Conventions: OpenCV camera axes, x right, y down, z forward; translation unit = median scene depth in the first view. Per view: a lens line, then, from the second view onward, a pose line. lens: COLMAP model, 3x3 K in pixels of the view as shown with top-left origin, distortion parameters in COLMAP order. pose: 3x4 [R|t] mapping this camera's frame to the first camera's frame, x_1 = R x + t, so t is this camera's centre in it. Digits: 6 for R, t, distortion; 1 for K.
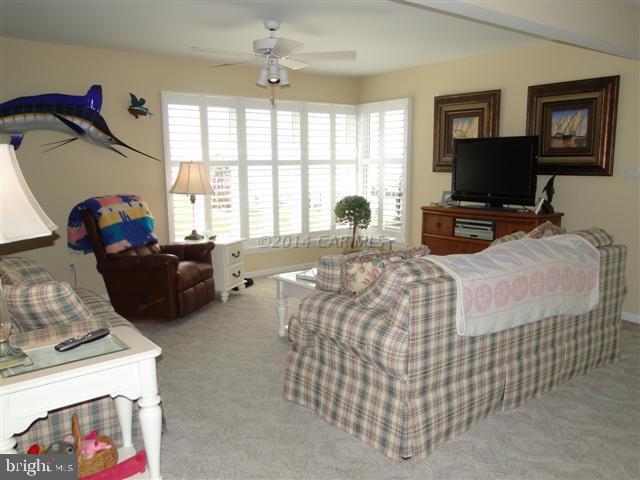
lens RADIAL K [[531.9, 0, 320.1], [0, 531.9, 238.6], [0, 0, 1]] dist [0.009228, -0.008047]
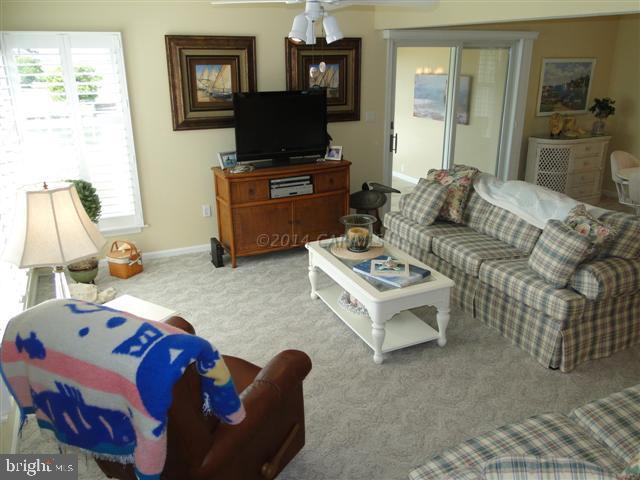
lens RADIAL K [[531.9, 0, 318.7], [0, 531.9, 241.3], [0, 0, 1]] dist [0.009228, -0.008047]
pose [[0.235602, -0.318086, 0.918321, -0.601443], [0.148117, 0.945634, 0.289546, -0.188732], [-0.960496, 0.067801, 0.269907, 0.645046]]
